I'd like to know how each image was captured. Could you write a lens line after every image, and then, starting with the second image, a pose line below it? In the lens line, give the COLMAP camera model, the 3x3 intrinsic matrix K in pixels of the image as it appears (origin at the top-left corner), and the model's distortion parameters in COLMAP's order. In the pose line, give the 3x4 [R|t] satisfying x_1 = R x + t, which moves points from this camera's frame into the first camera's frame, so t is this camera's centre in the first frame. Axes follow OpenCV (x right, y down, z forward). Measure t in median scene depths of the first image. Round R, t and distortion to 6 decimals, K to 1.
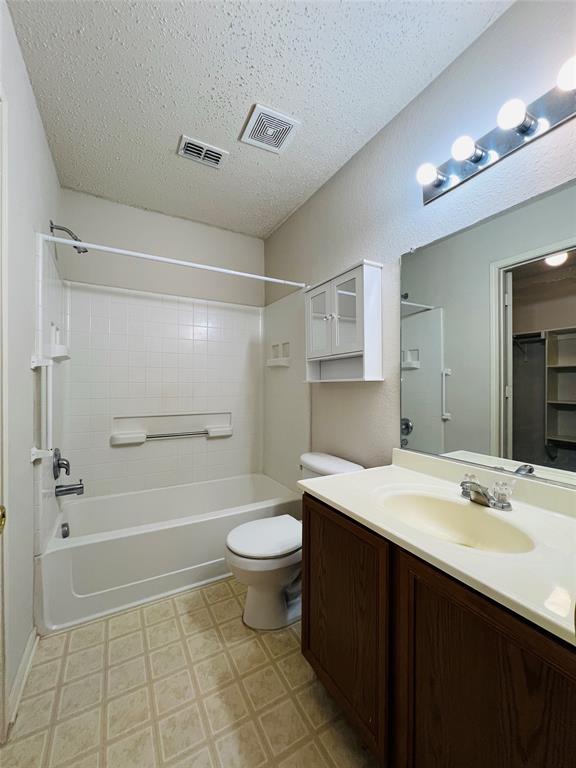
lens RADIAL K [[307.0, 0, 288.0], [0, 307.0, 384.0], [0, 0, 1]] dist [-0.001831, 0.000539]
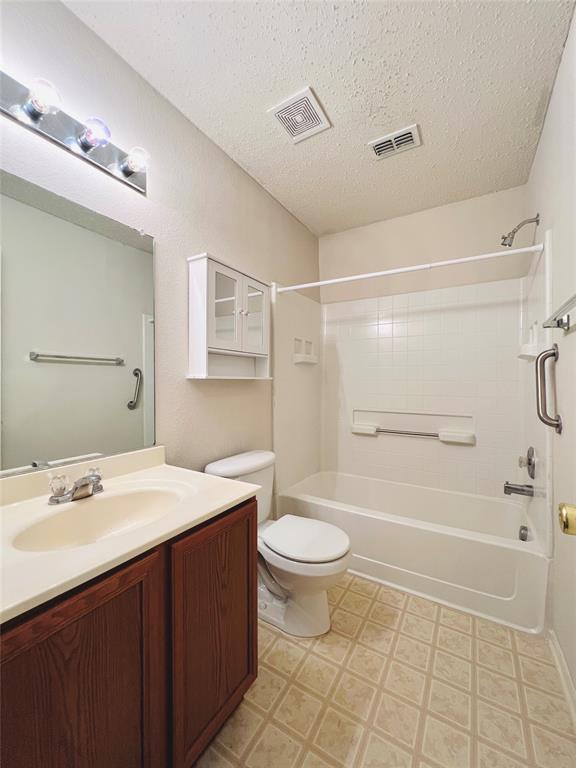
lens RADIAL K [[306.9, 0, 288.0], [0, 306.9, 384.0], [0, 0, 1]] dist [-0.014786, 0.000166]
pose [[0.482963, 0.009619, -0.875588, 0.415224], [-0.002460, 0.999951, 0.009629, -0.000386], [0.875637, -0.002496, 0.482963, 0.244283]]
